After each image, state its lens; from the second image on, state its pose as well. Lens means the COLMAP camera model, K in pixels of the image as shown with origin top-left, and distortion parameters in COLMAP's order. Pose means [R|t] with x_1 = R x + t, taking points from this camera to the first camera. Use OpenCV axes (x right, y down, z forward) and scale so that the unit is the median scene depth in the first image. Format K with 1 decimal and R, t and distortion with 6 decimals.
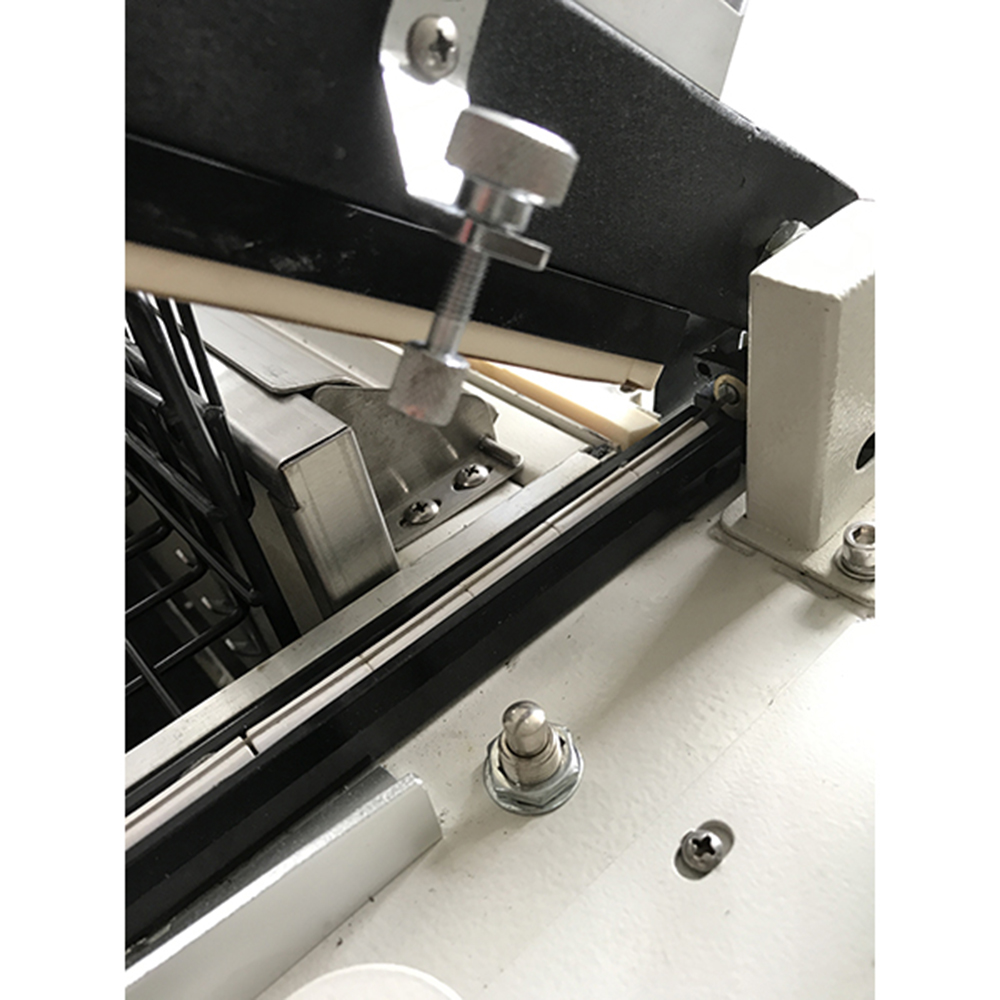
lens RADIAL K [[840.2, 0, 523.0], [0, 840.2, 497.8], [0, 0, 1]] dist [-0.002726, -0.011112]
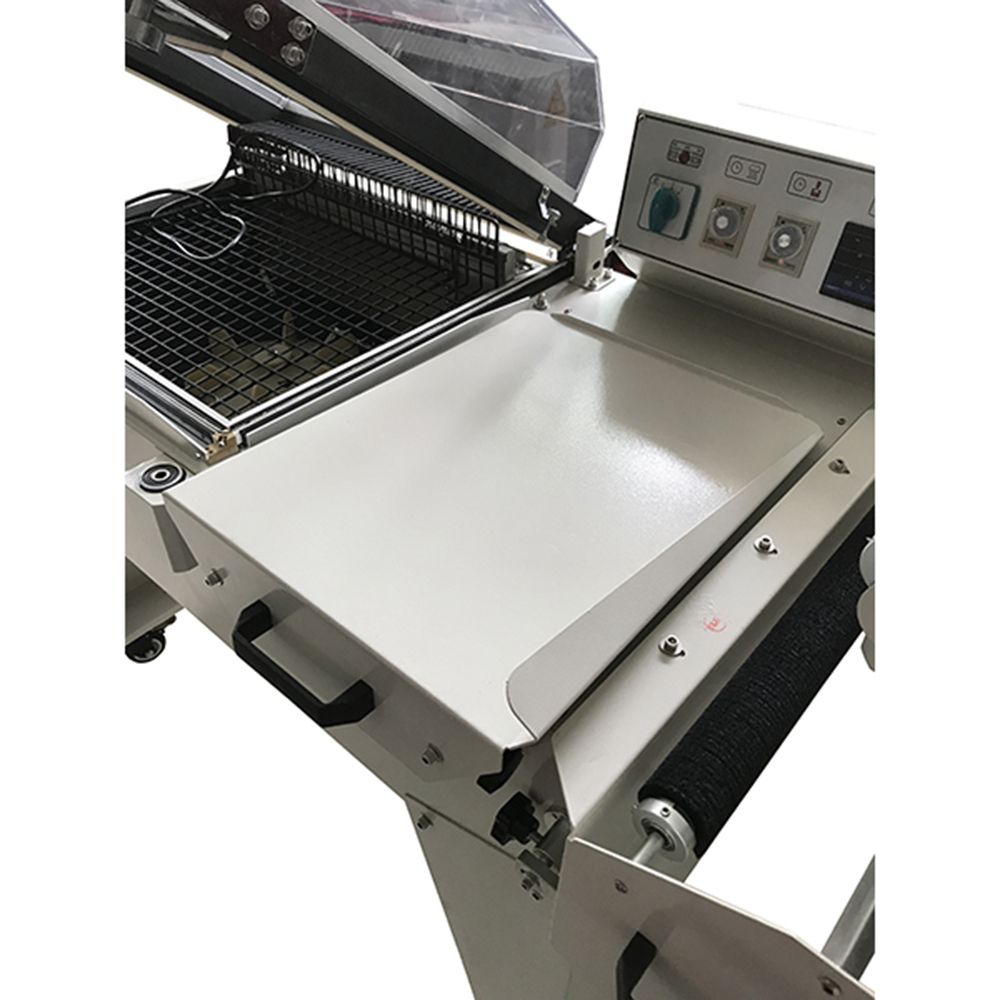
lens RADIAL K [[840.2, 0, 523.0], [0, 840.2, 497.8], [0, 0, 1]] dist [-0.002726, -0.011112]
pose [[0.973742, 0.042746, 0.223606, -1.280219], [-0.046609, 0.998841, 0.012024, 1.470231], [-0.222833, -0.022130, 0.974605, -4.494732]]
